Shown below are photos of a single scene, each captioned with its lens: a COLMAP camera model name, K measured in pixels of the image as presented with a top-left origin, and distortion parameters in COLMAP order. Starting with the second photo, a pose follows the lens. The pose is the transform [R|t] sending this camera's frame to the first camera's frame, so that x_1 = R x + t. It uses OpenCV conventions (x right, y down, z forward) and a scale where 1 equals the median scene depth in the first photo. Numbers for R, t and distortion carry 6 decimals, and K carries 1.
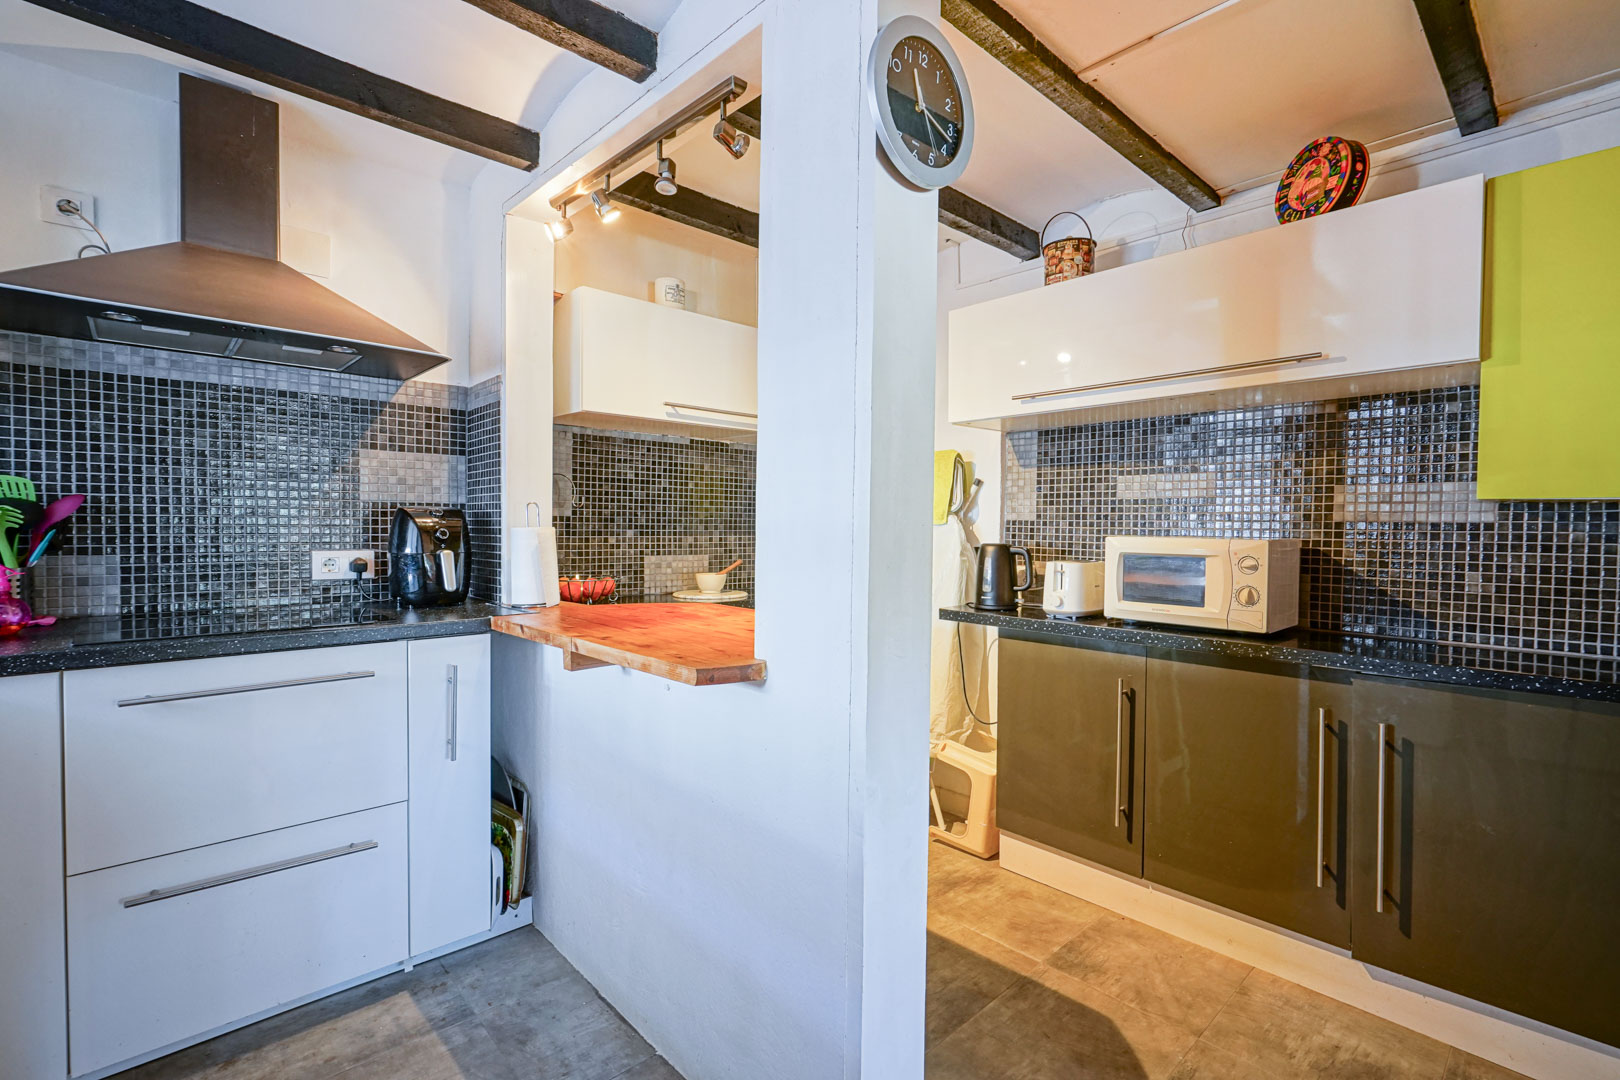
lens RADIAL K [[729.9, 0, 810.0], [0, 729.9, 540.0], [0, 0, 1]] dist [0.000206, 0.000411]
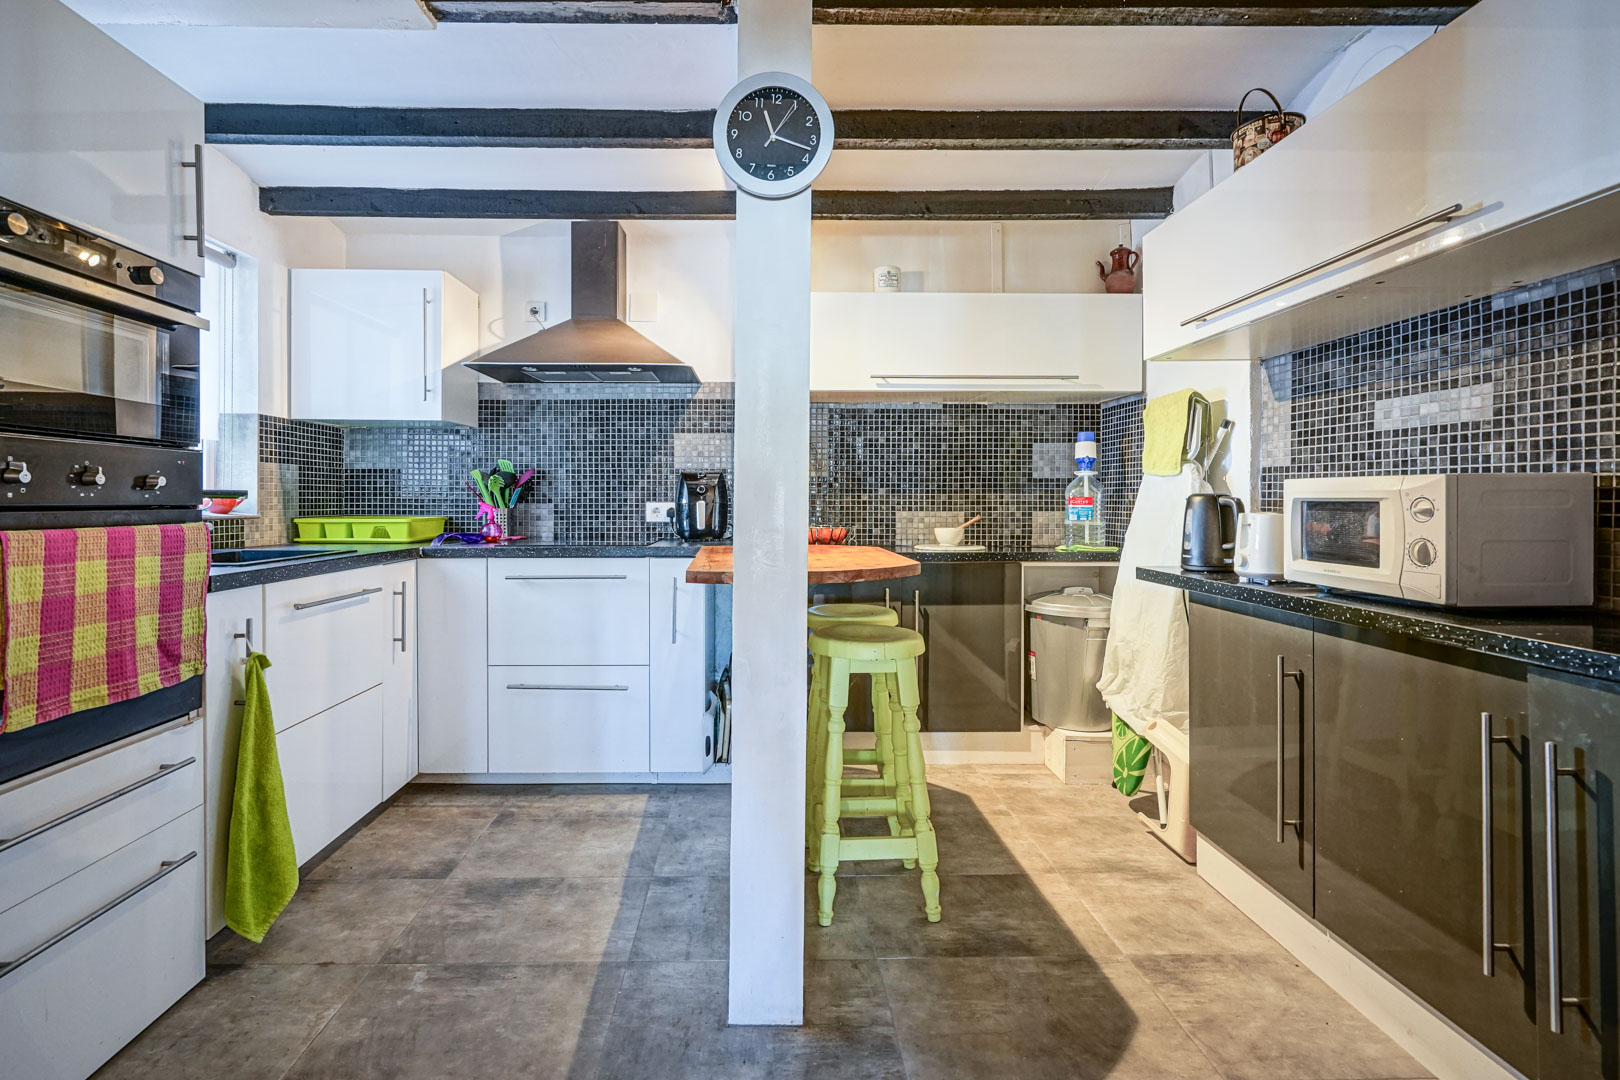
lens RADIAL K [[774.6, 0, 809.9], [0, 774.6, 500.1], [0, 0, 1]] dist [-0.001388, 0.000281]
pose [[0.747082, -0.010966, -0.664641, 0.507364], [-0.006524, 0.999695, -0.023828, 0.036719], [0.664700, 0.022138, 0.746783, 0.018724]]
